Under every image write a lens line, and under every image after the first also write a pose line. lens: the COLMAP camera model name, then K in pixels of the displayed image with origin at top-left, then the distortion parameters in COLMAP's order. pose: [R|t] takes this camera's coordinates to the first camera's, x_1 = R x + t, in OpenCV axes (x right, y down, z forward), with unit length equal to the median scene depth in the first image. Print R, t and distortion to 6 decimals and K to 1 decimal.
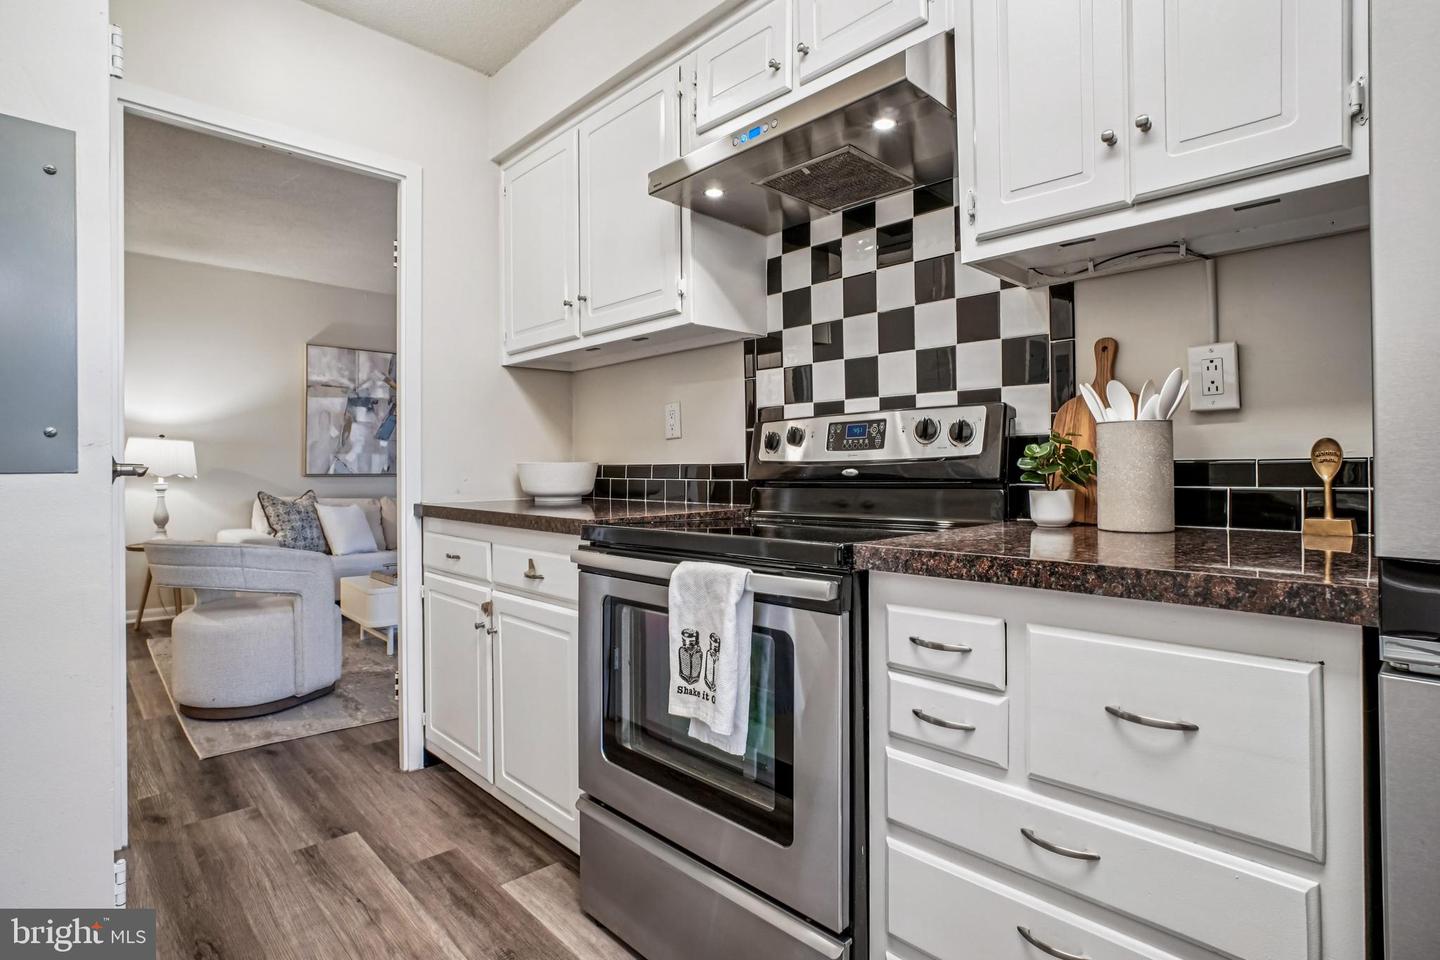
lens RADIAL K [[717.0, 0, 722.3], [0, 717.0, 467.0], [0, 0, 1]] dist [-0.041096, 0.022036]
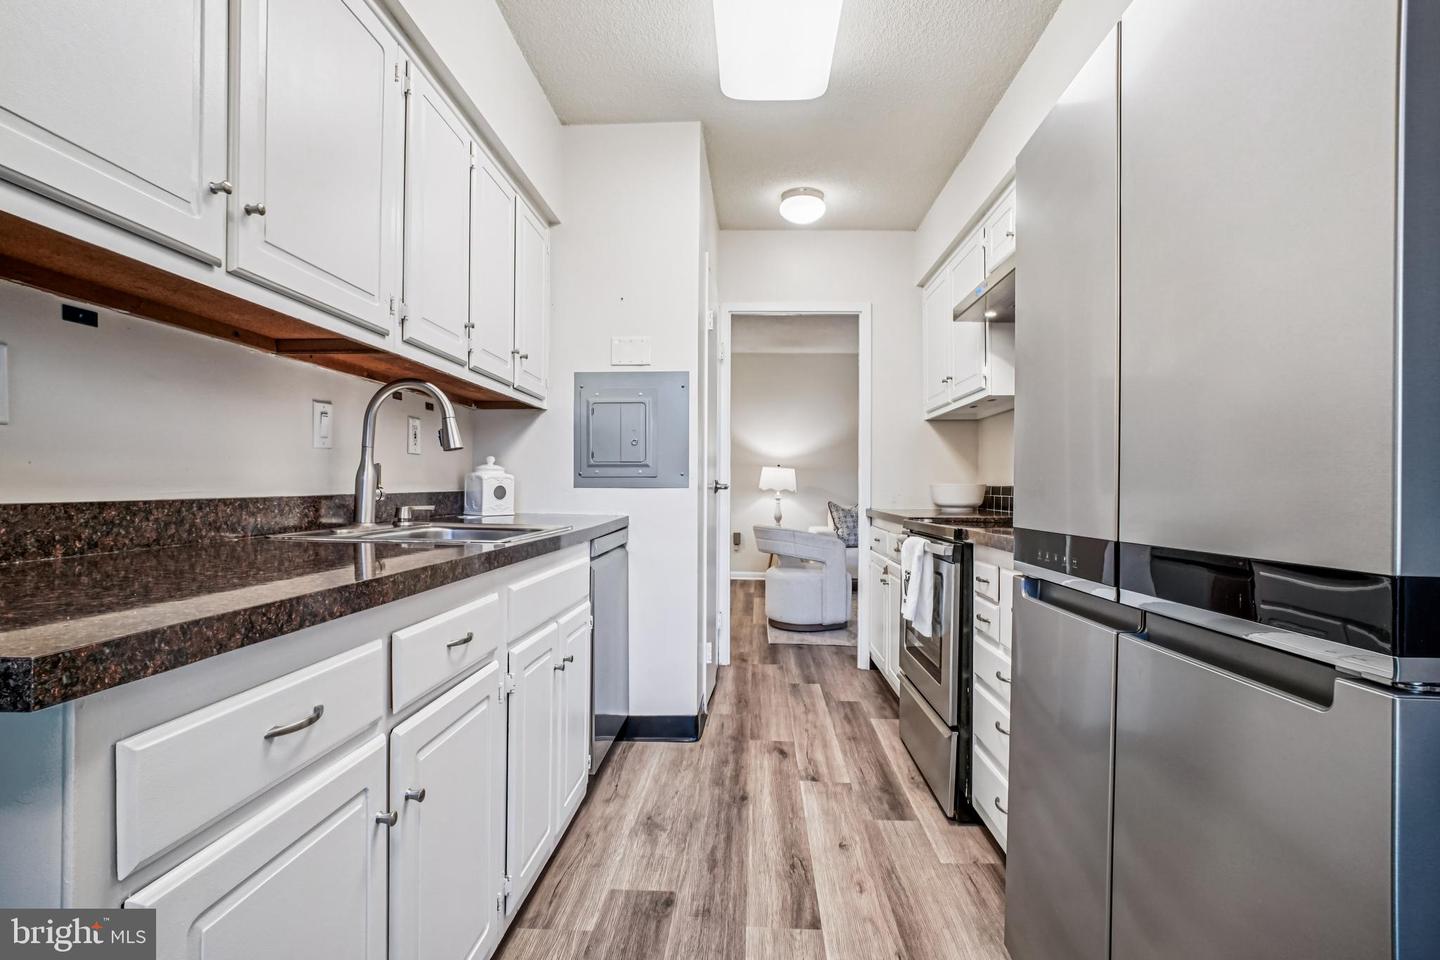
lens RADIAL K [[692.1, 0, 722.3], [0, 692.1, 483.7], [0, 0, 1]] dist [-0.019270, 0.000570]
pose [[0.688580, 0.003935, -0.725150, 0.461249], [-0.005006, 0.999987, 0.000672, -0.005533], [0.725143, 0.003167, 0.688591, -0.322182]]
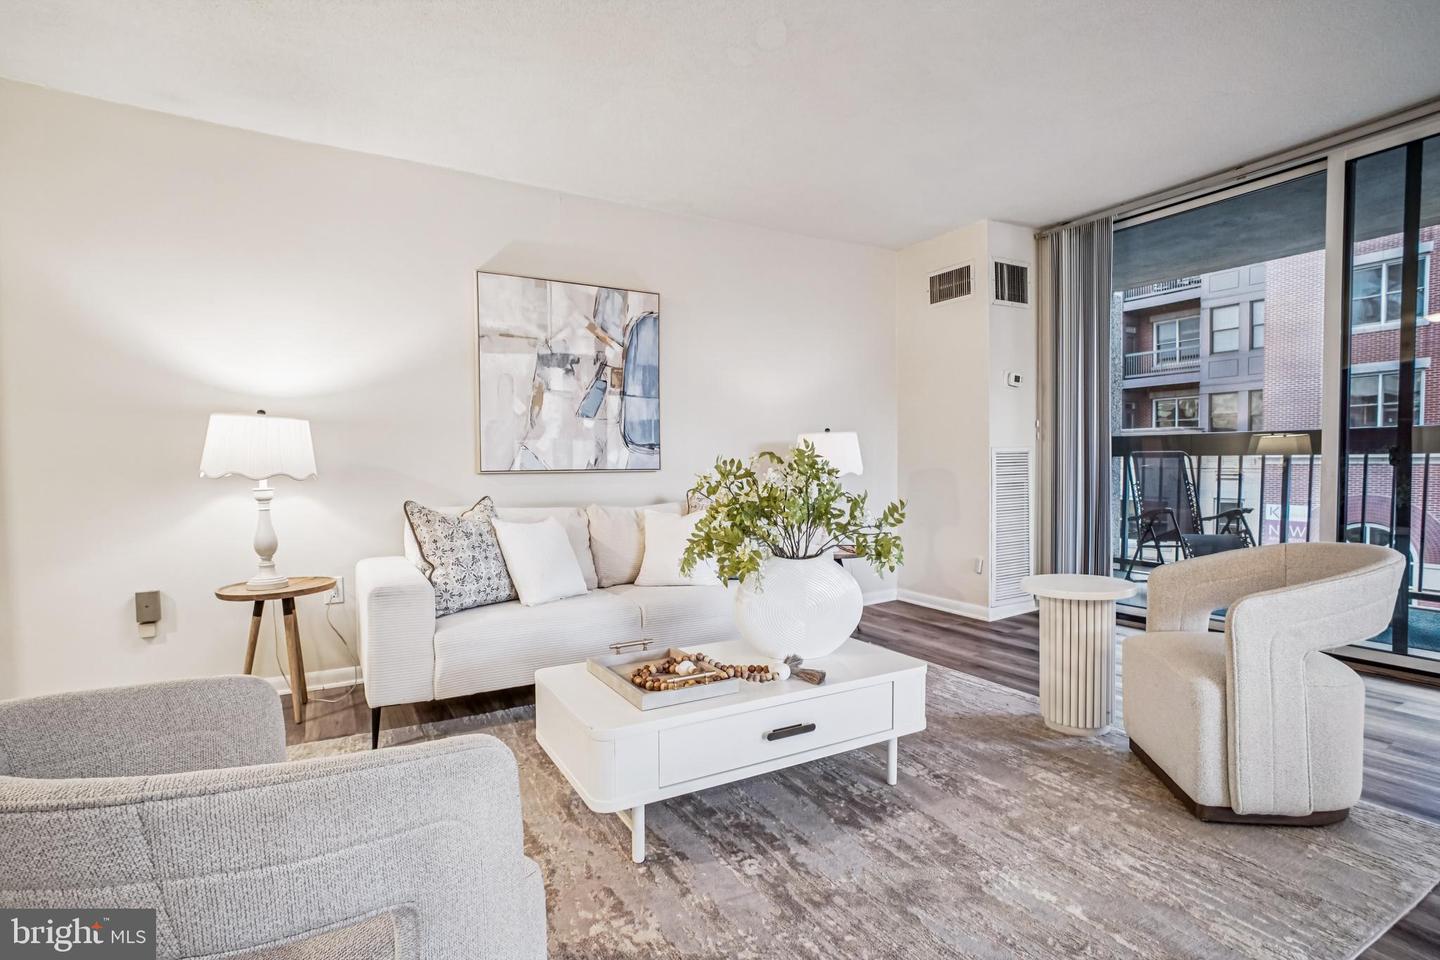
lens RADIAL K [[692.1, 0, 722.3], [0, 692.1, 483.7], [0, 0, 1]] dist [-0.019270, 0.000570]
pose [[0.975581, -0.005649, -0.219566, -0.467730], [0.013851, 0.999262, 0.035837, 0.003764], [0.219202, -0.038003, 0.974939, 0.868030]]
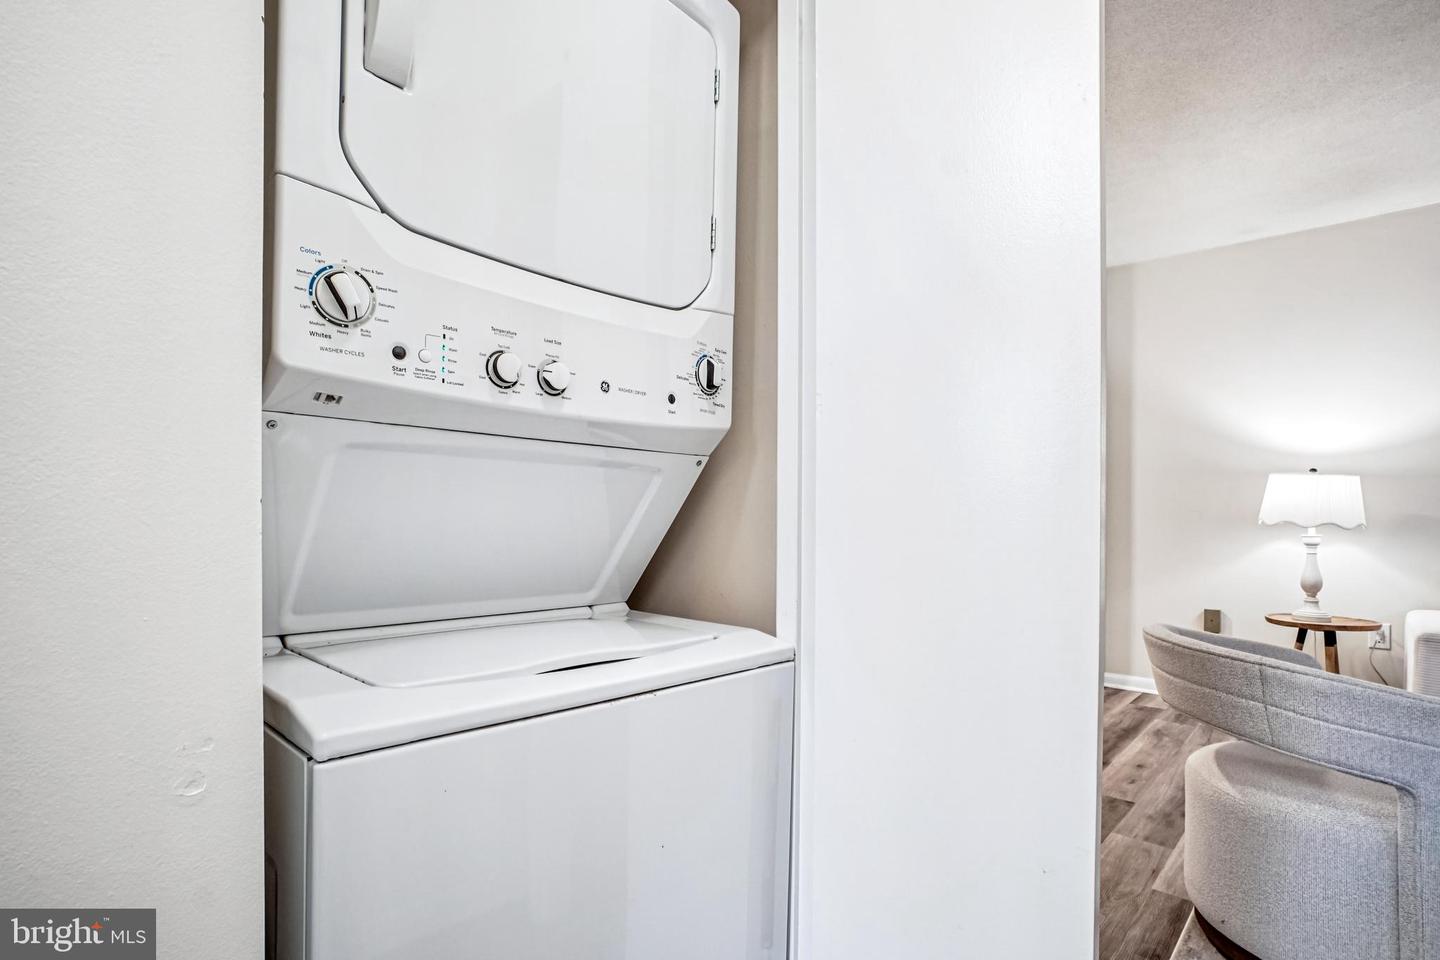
lens RADIAL K [[718.3, 0, 758.0], [0, 718.3, 527.9], [0, 0, 1]] dist [0.021388, 0.000639]
pose [[0.117874, 0.019142, -0.992844, -0.197488], [0.001204, 0.999811, 0.019420, -0.000606], [0.993028, -0.003484, 0.117829, 0.590021]]
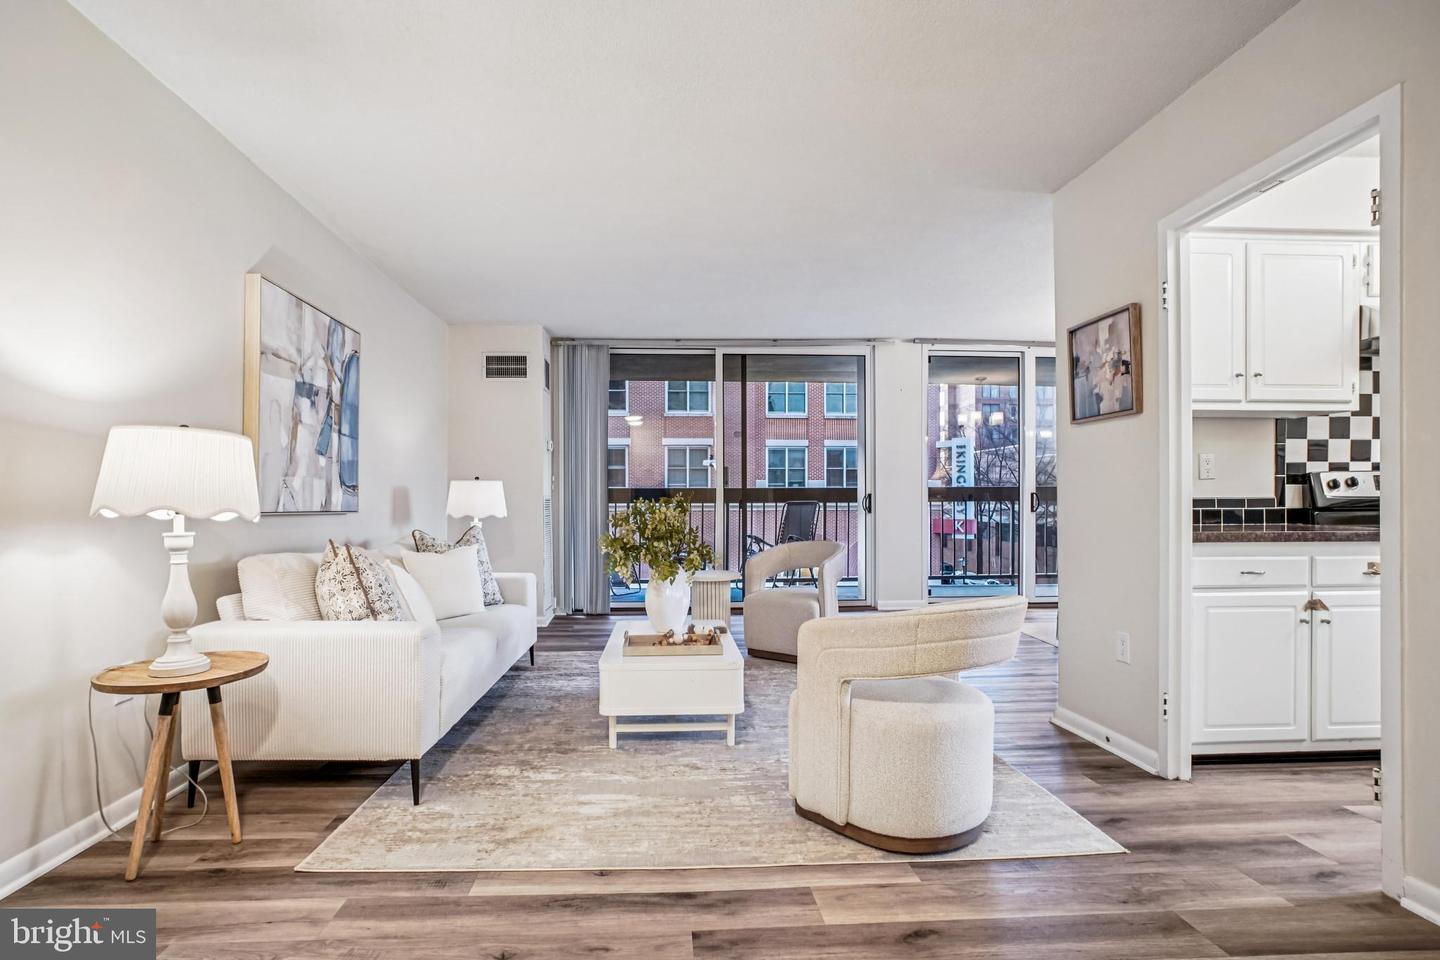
lens RADIAL K [[698.7, 0, 697.0], [0, 698.7, 497.6], [0, 0, 1]] dist [0.002055, 0.000752]
pose [[0.647170, 0.003393, 0.762338, -1.590509], [0.000081, 0.999990, -0.004520, 0.001919], [-0.762346, 0.002987, 0.647163, 0.798320]]
